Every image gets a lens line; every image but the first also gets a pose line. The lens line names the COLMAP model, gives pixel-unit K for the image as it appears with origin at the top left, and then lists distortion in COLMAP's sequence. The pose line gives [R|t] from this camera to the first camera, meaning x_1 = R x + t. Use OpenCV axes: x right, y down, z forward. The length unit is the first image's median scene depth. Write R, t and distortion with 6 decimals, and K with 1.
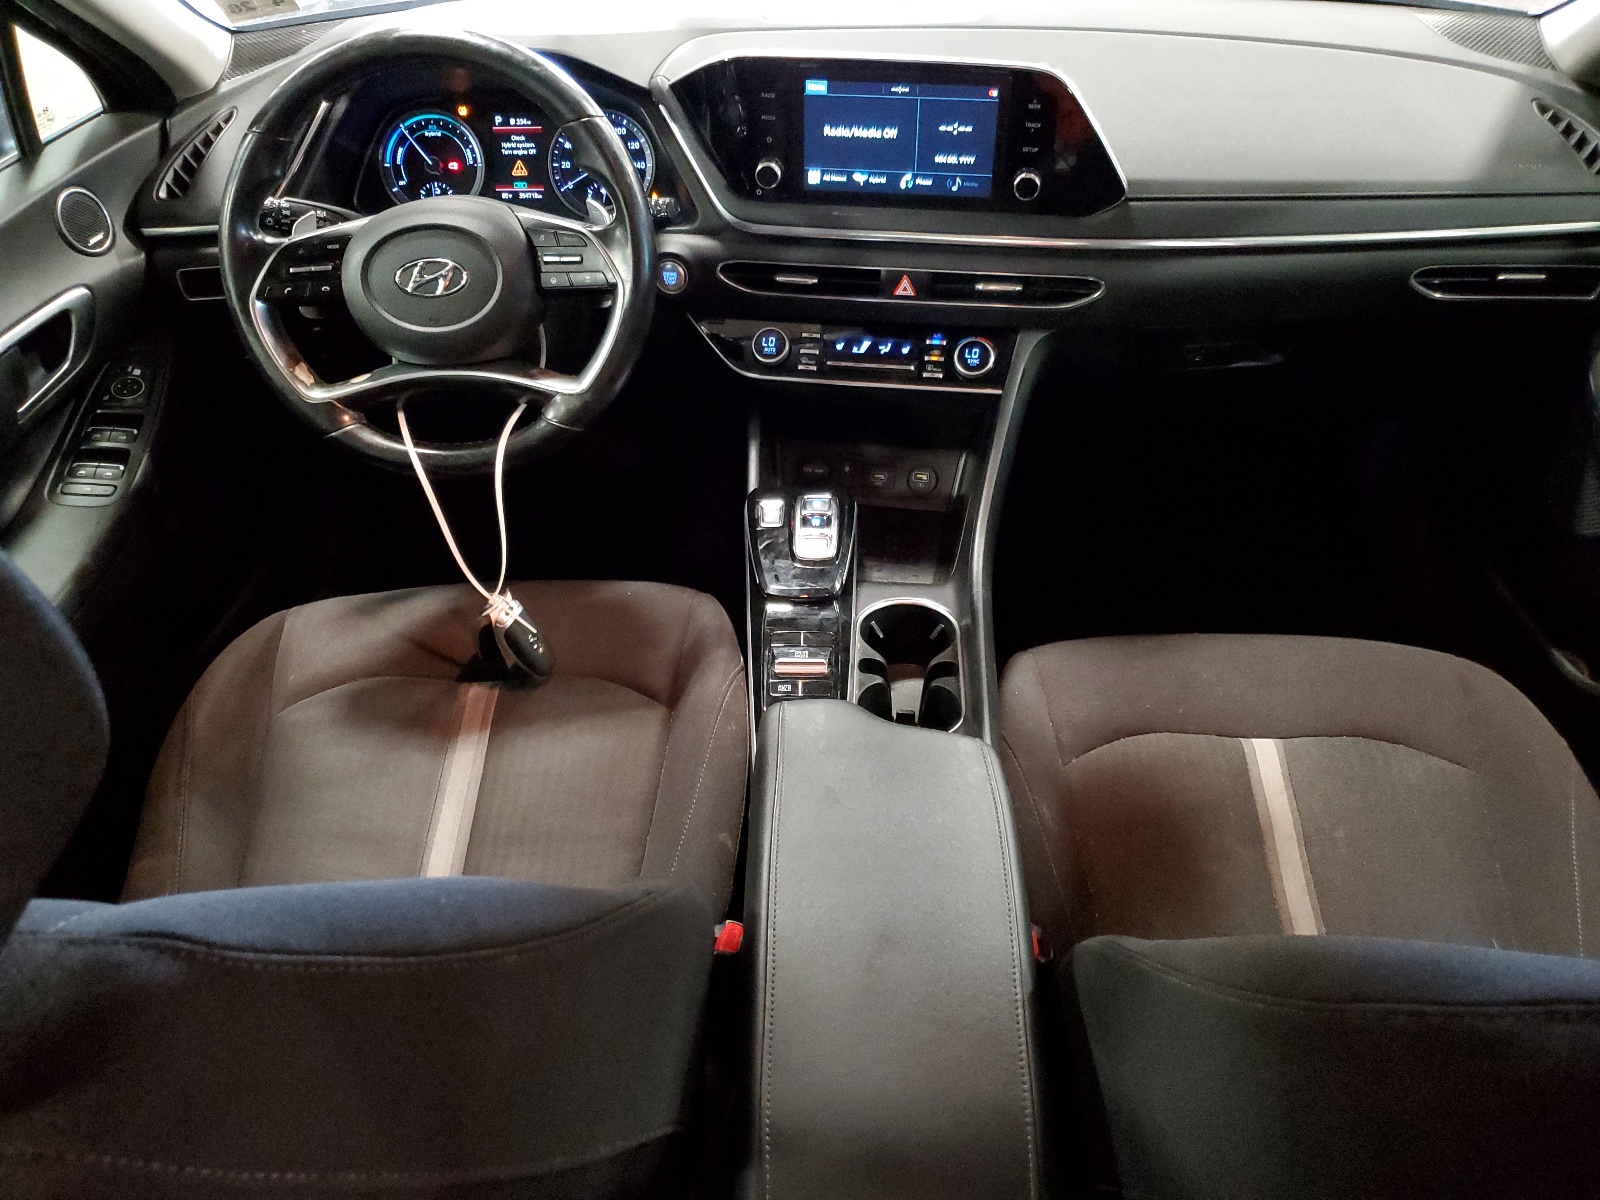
lens RADIAL K [[1211.9, 0, 799.2], [0, 1211.9, 601.8], [0, 0, 1]] dist [0.009539, -0.002112]
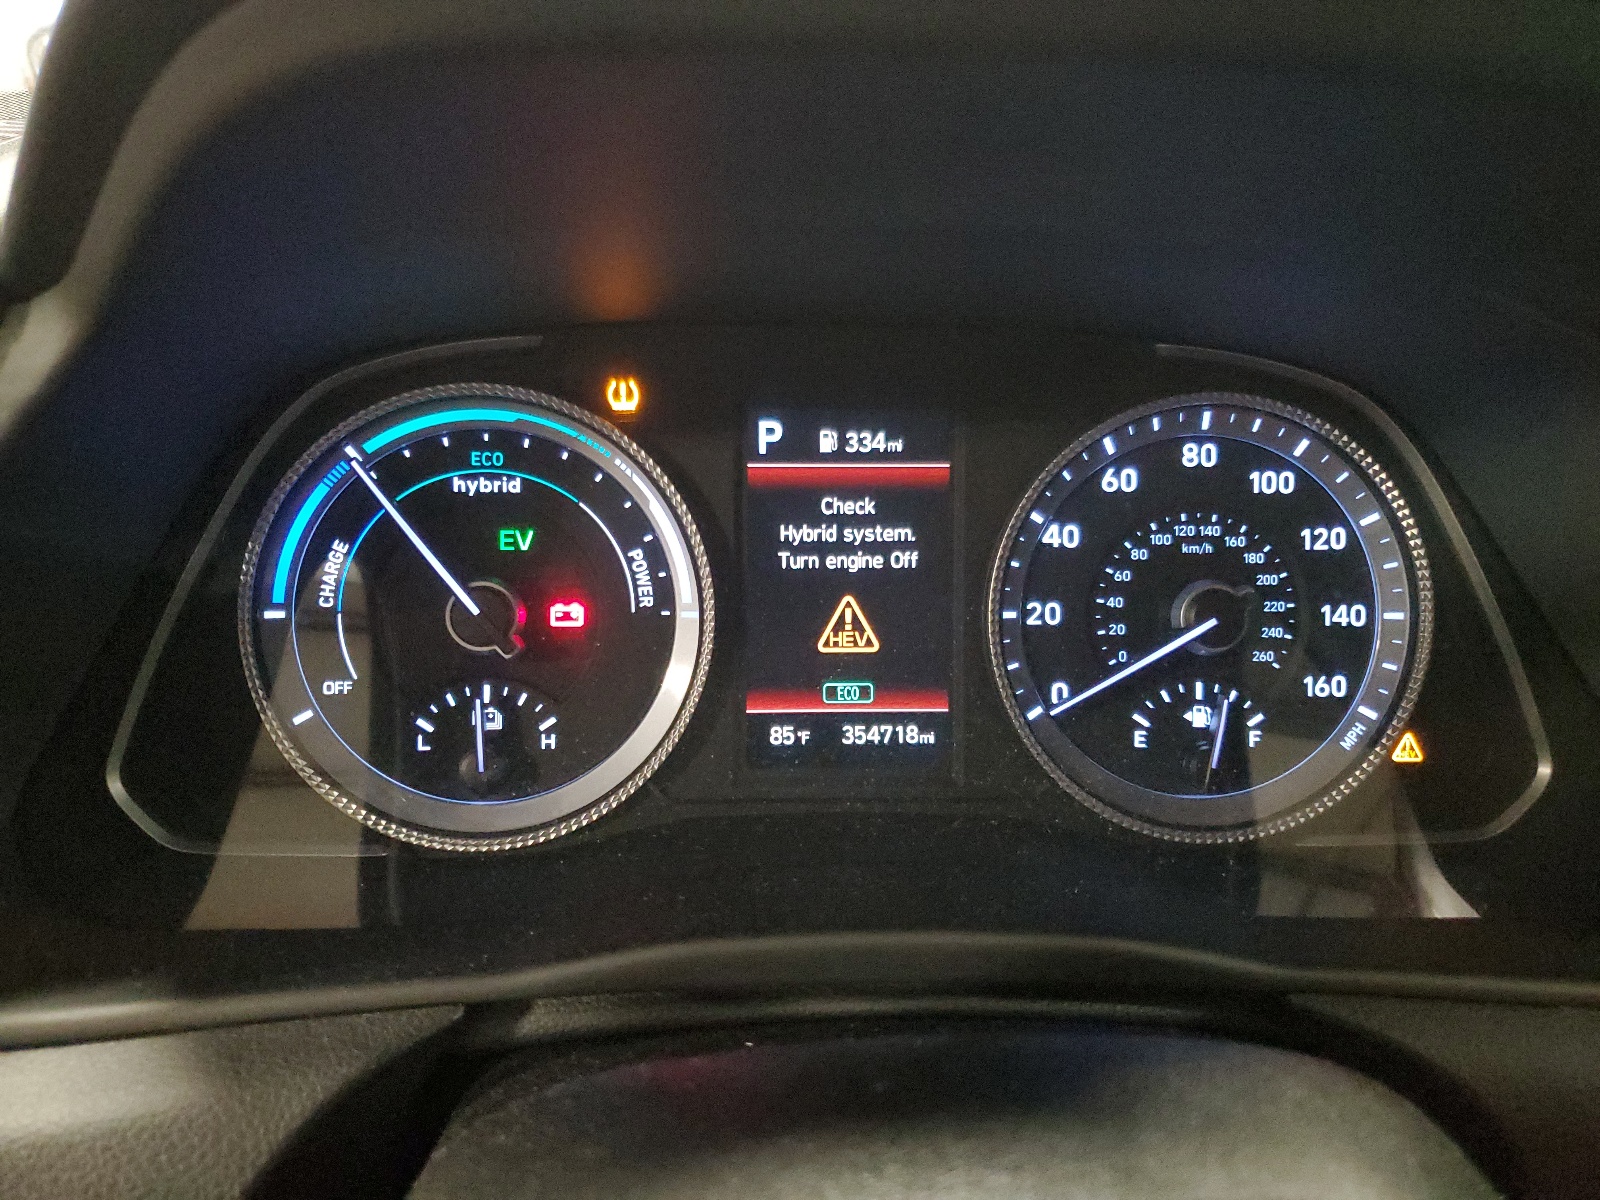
lens RADIAL K [[1211.9, 0, 800.8], [0, 1211.9, 596.9], [0, 0, 1]] dist [0.009539, -0.002112]
pose [[0.995597, 0.000209, 0.093741, -0.262879], [0.019431, 0.977819, -0.208546, -0.314077], [-0.091705, 0.209449, 0.973510, 0.770200]]
